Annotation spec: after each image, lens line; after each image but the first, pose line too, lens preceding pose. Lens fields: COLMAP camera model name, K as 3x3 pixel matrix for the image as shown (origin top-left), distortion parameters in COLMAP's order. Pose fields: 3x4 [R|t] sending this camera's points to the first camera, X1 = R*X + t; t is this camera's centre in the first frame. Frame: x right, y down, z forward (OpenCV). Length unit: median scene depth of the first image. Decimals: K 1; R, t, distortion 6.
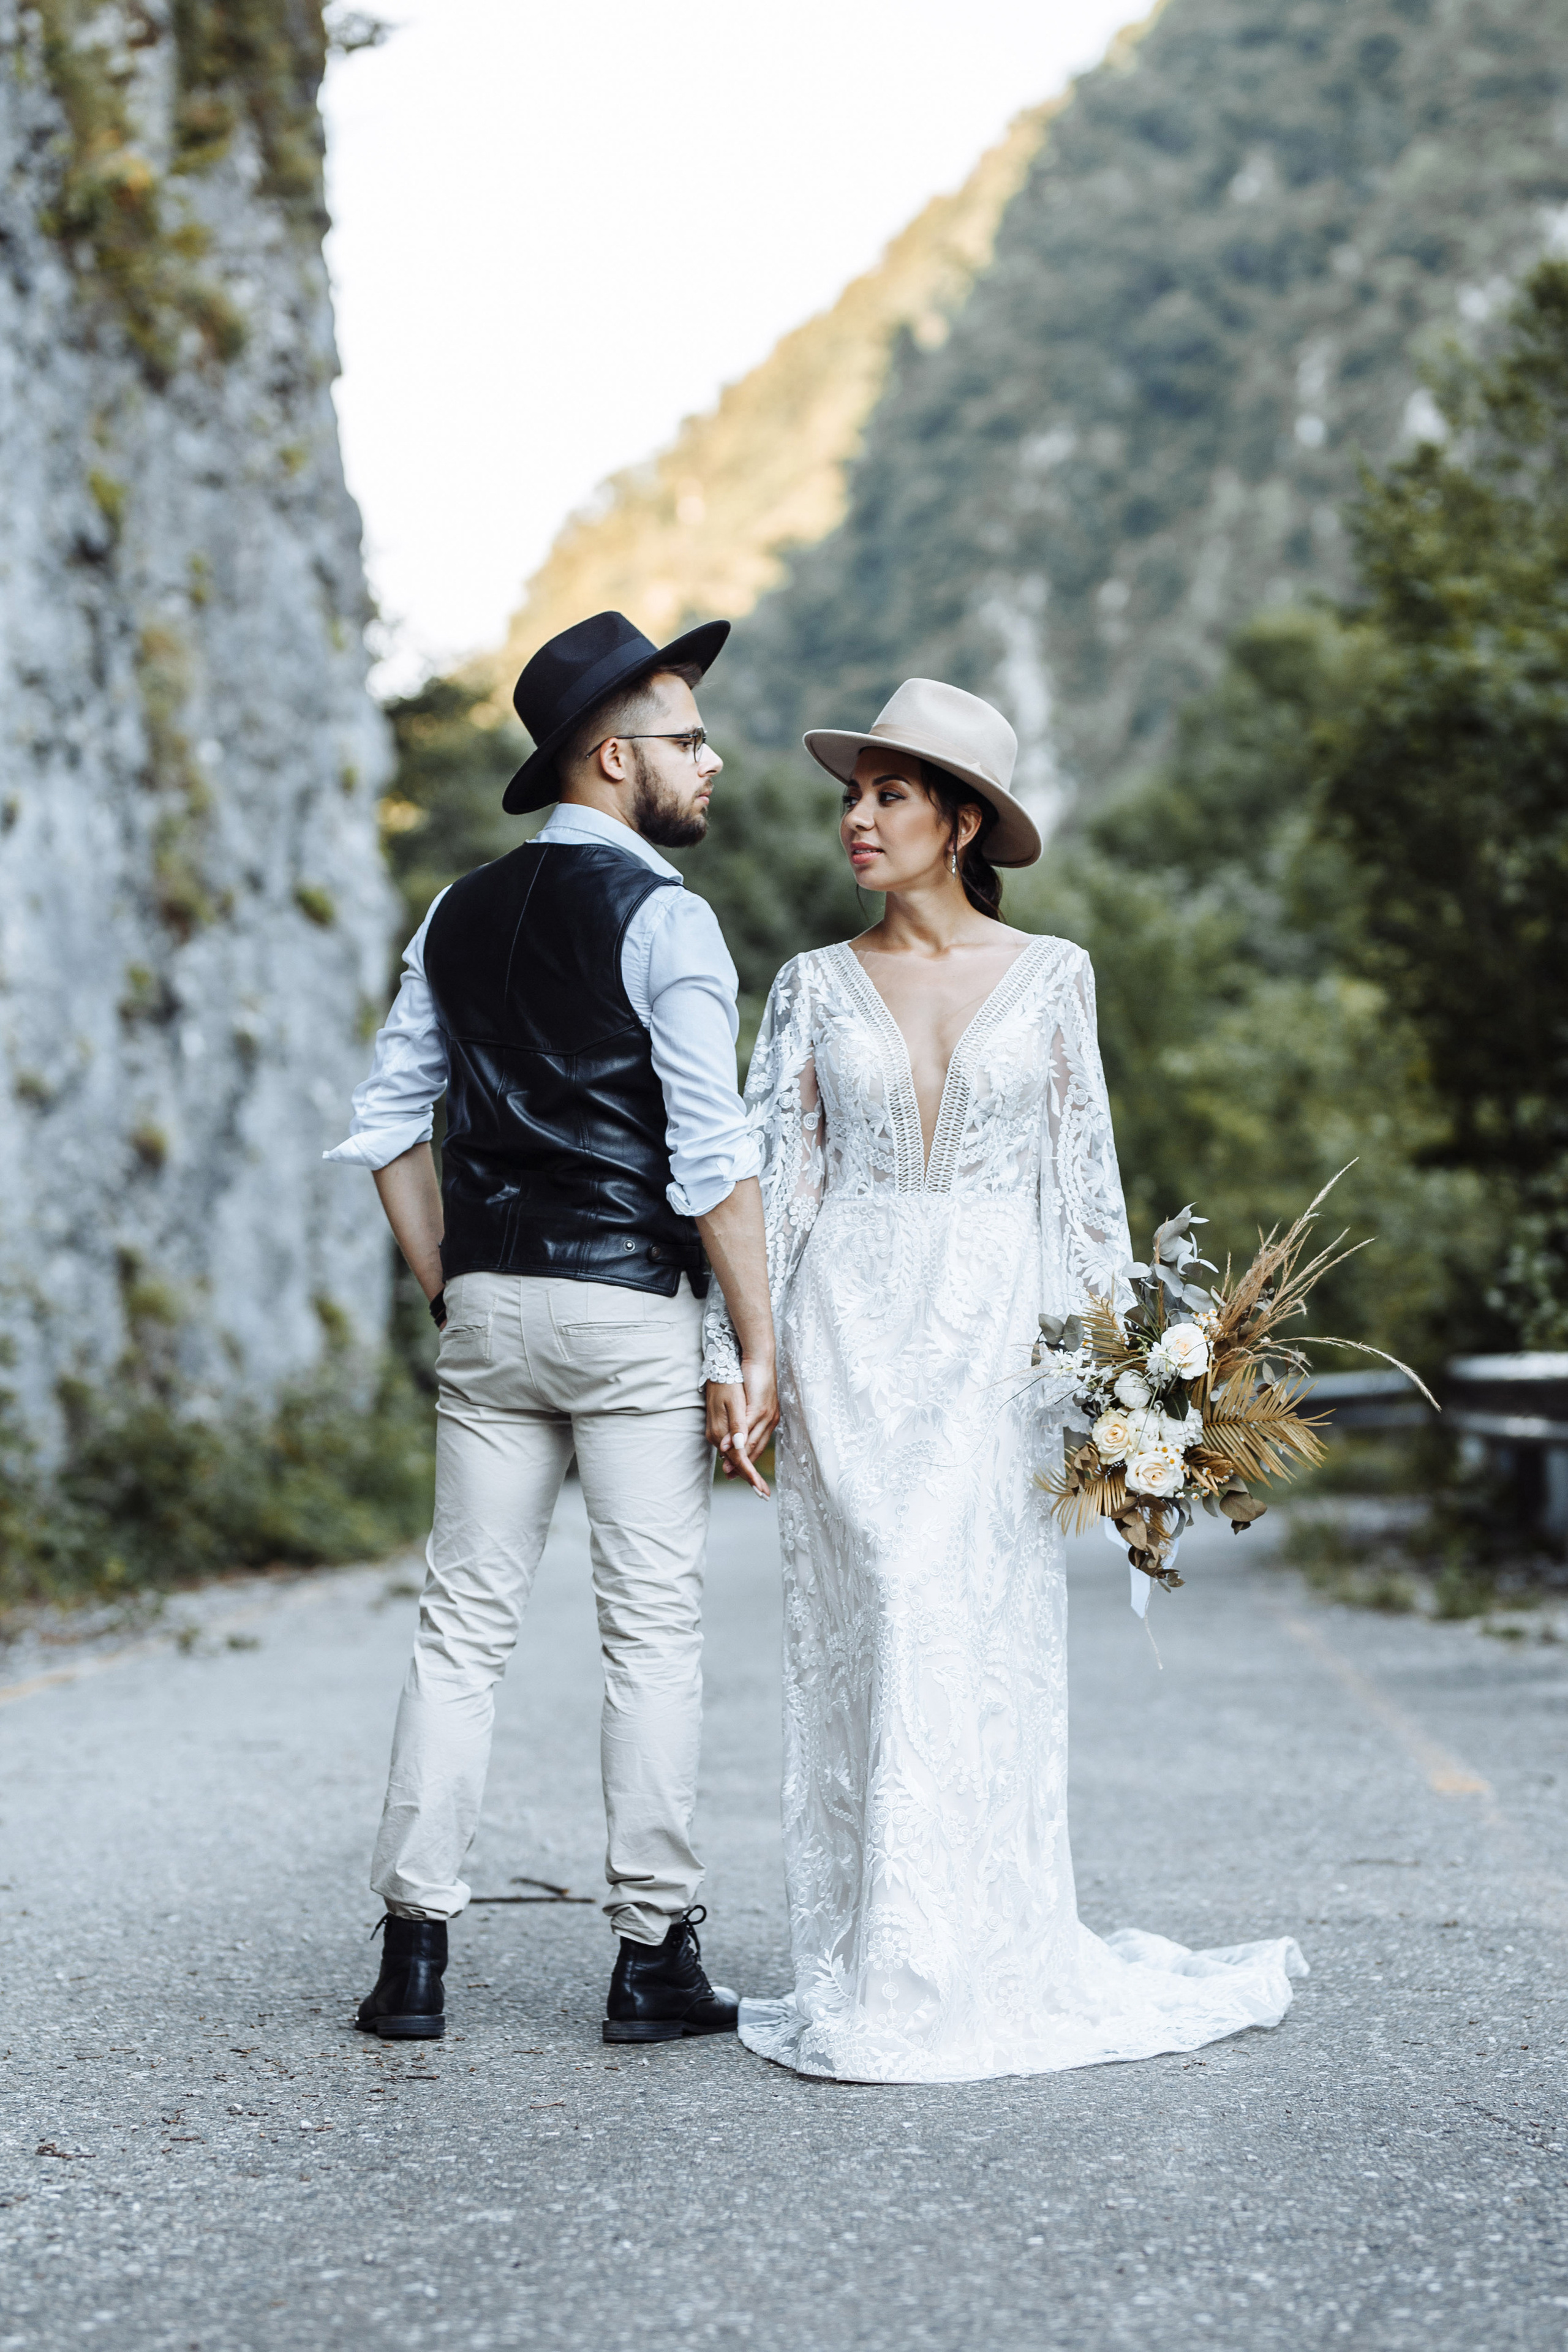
lens RADIAL K [[6018.6, 0, 744.3], [0, 6018.6, 1286.7], [0, 0, 1]] dist [-0.074035, 0.000000]
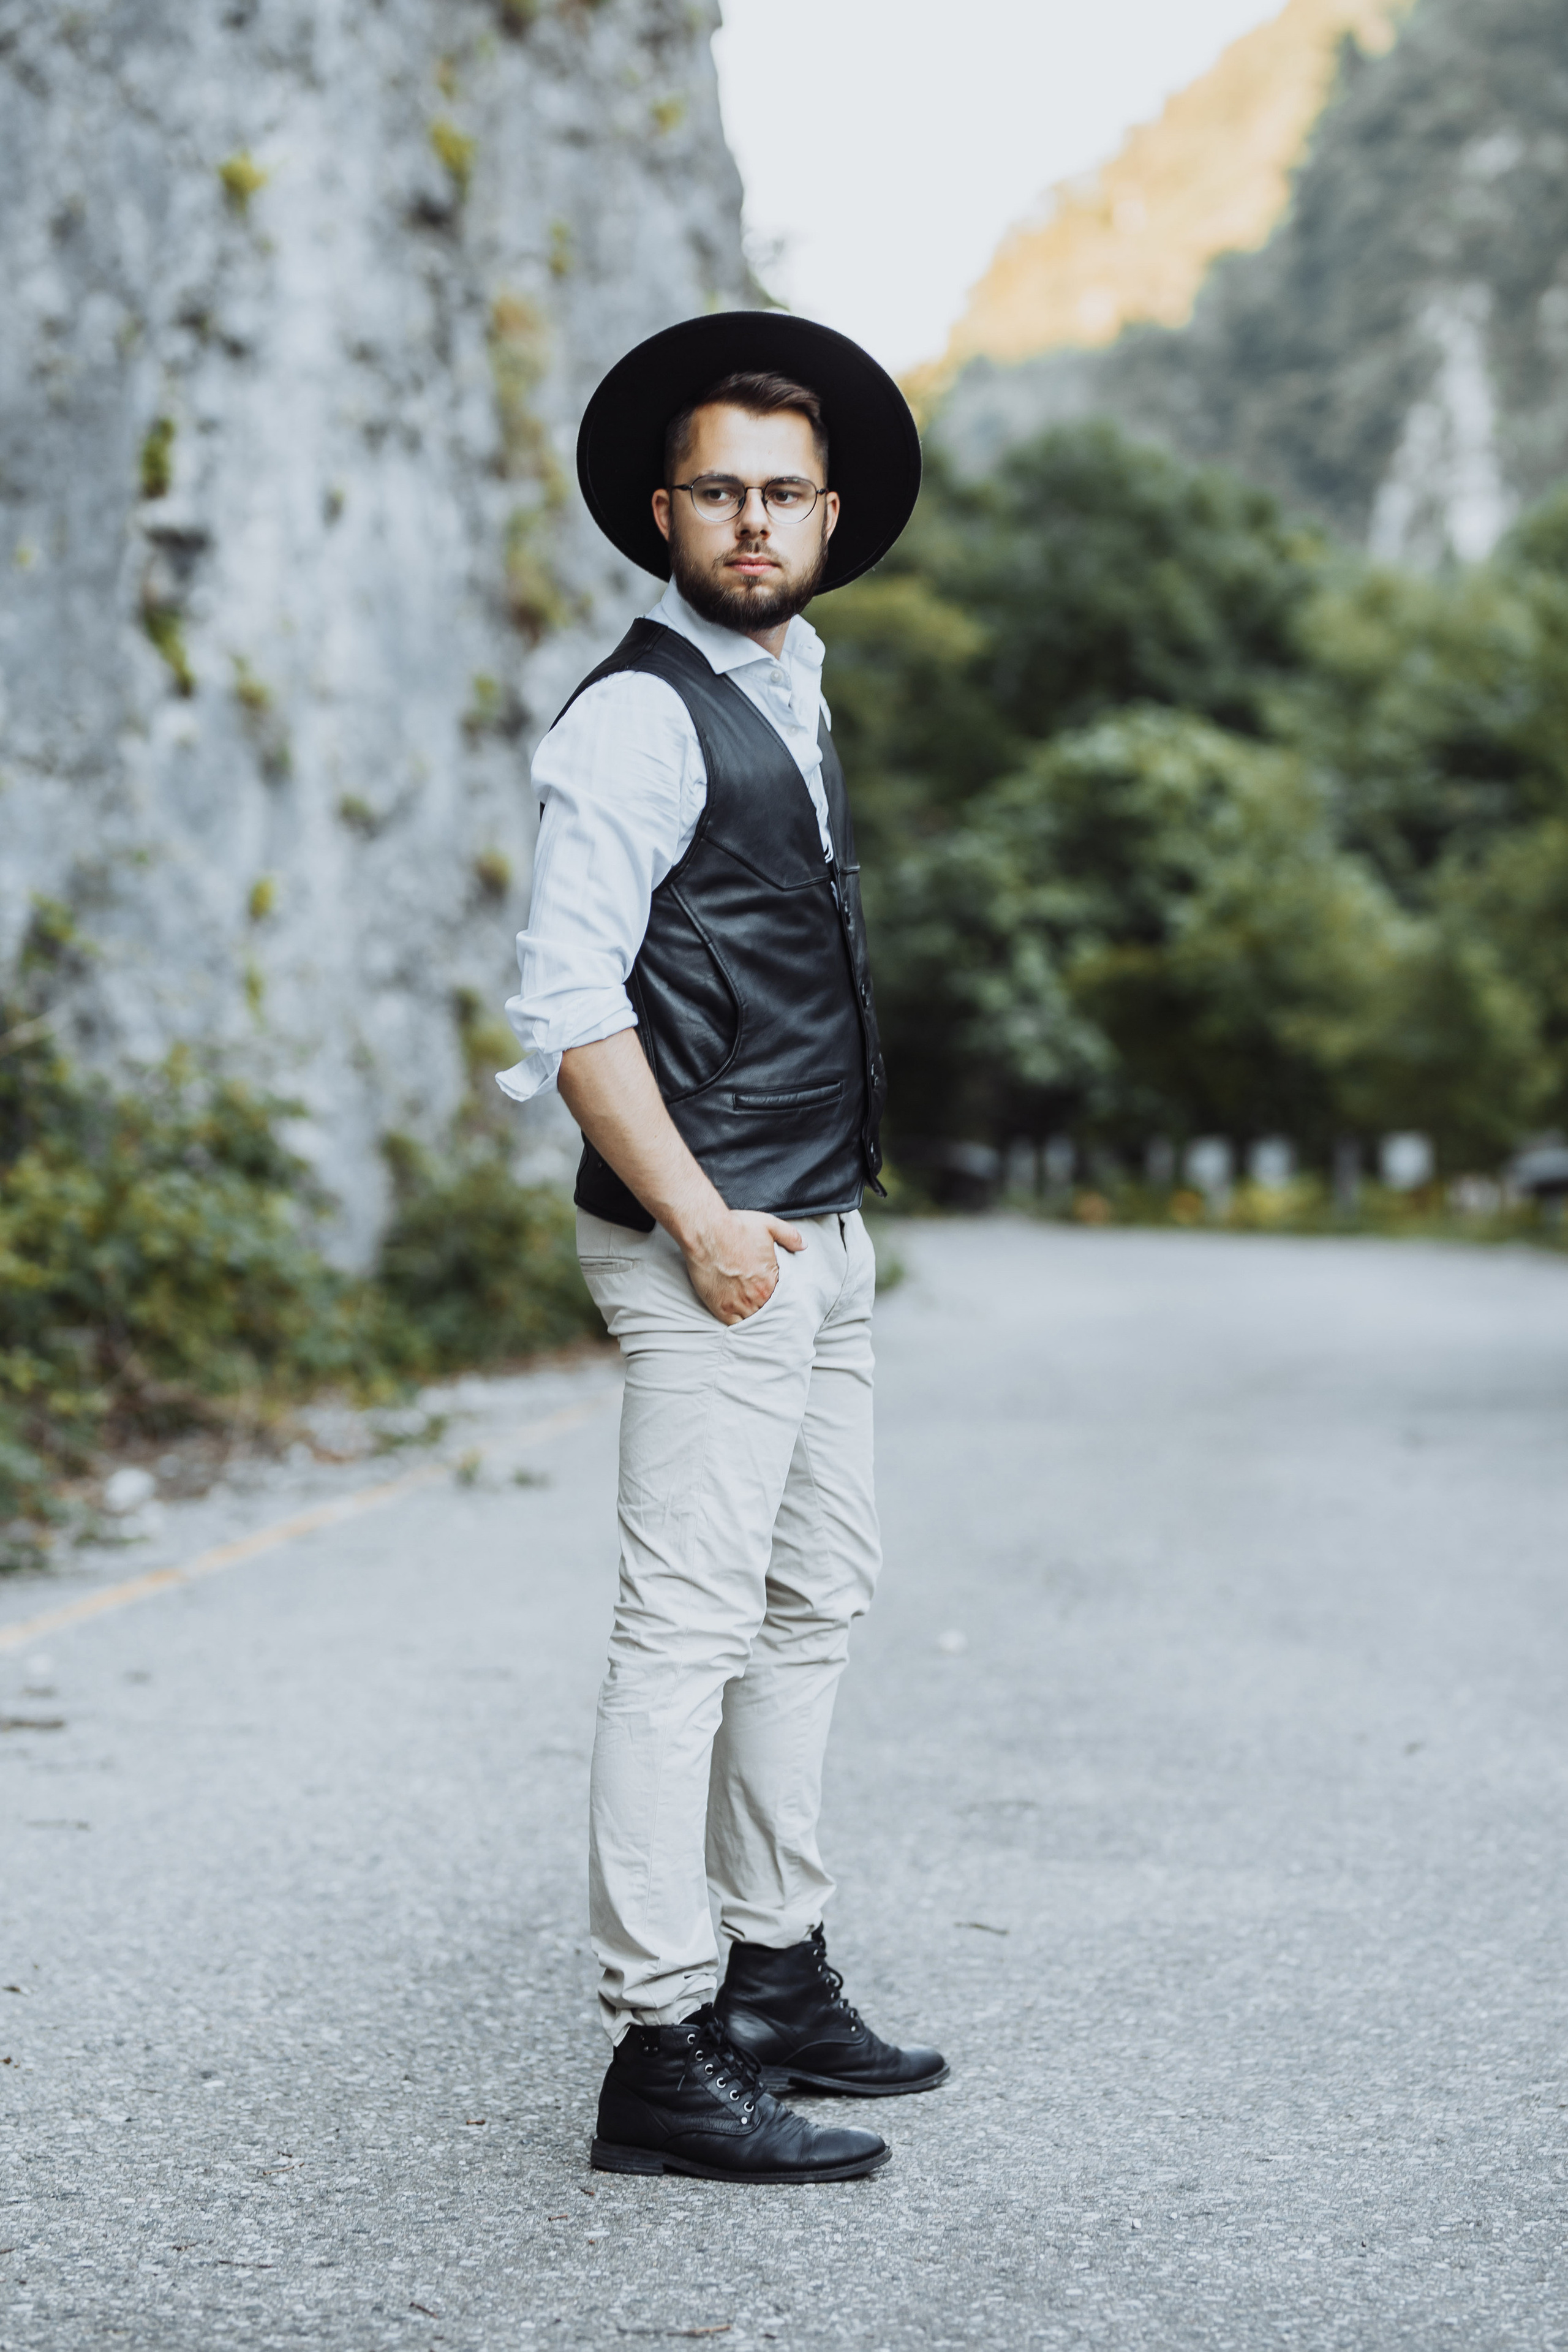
lens RADIAL K [[5656.1, 0, 610.8], [0, 5656.1, 1263.6], [0, 0, 1]] dist [-0.048213, 0.000000]
pose [[0.994852, 0.015707, -0.100114, 0.004865], [-0.010626, 0.998638, 0.051084, -0.008081], [0.100780, -0.049757, 0.993664, 0.145939]]
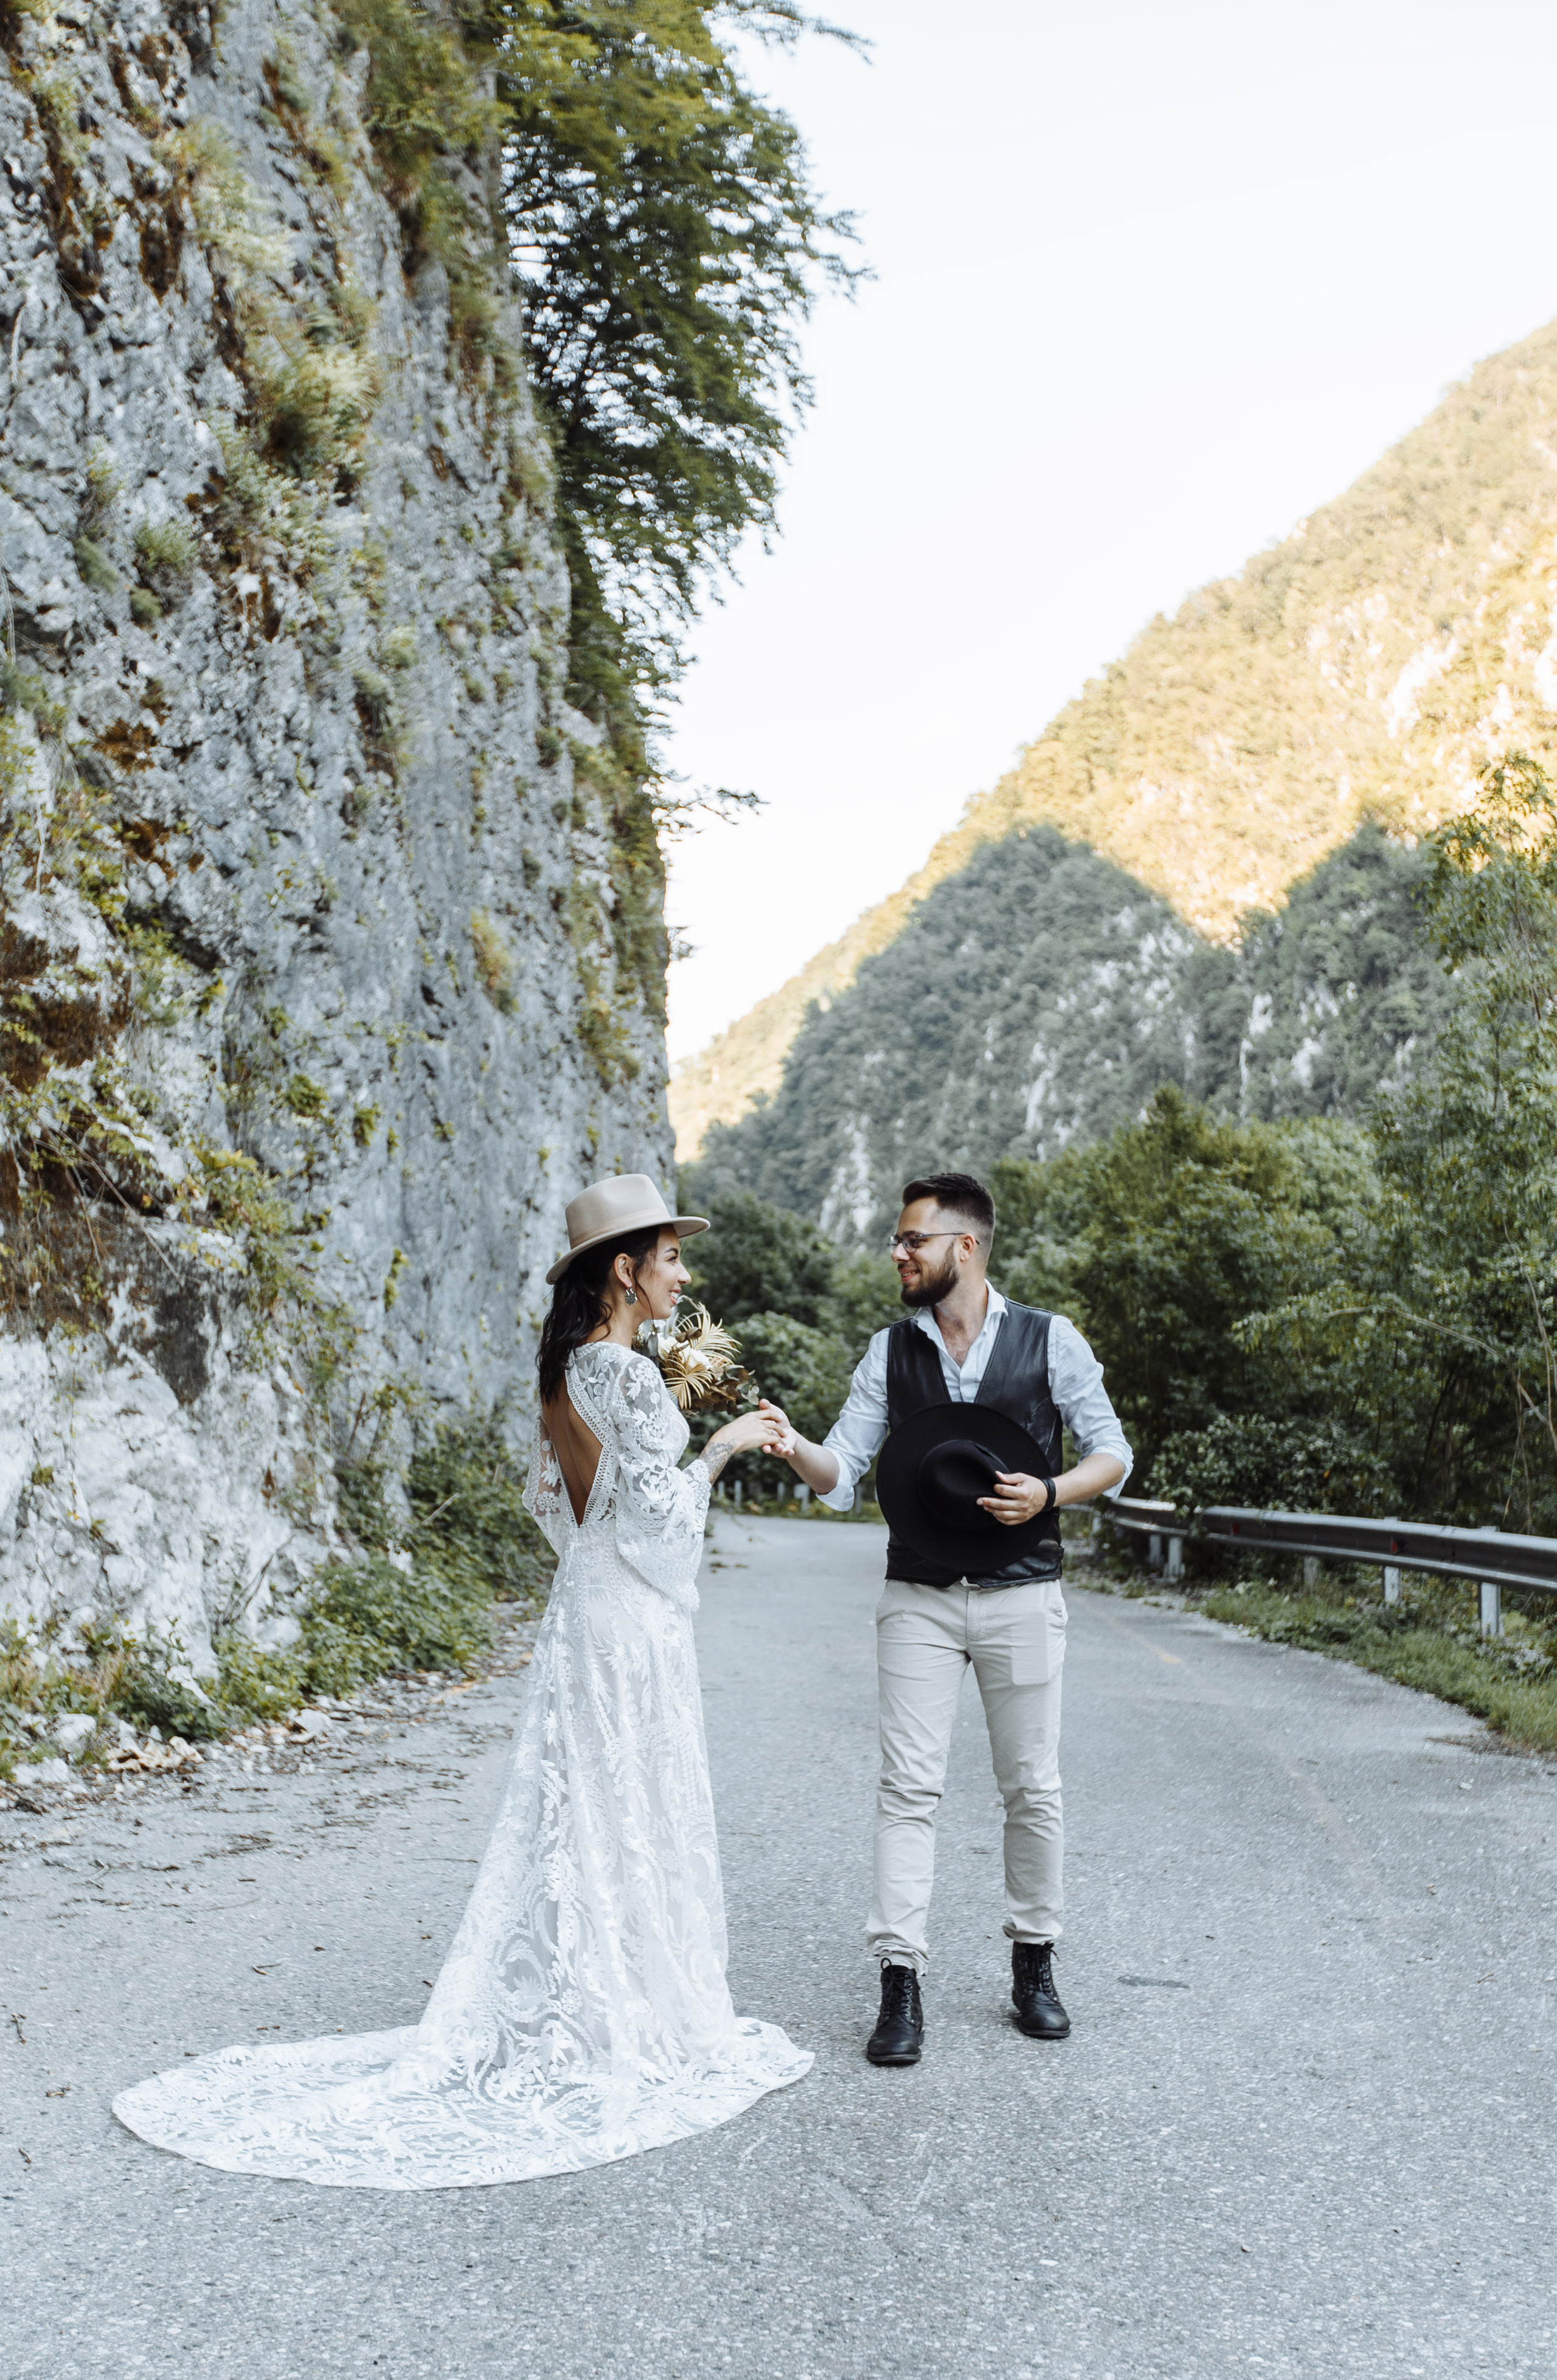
lens RADIAL K [[2809.5, 0, 644.0], [0, 2809.5, 1307.5], [0, 0, 1]] dist [0.006335, 0.000000]
pose [[0.999016, 0.043537, -0.008503, -0.067680], [-0.043780, 0.998563, -0.030902, -0.019385], [0.007146, 0.031244, 0.999486, -0.209231]]
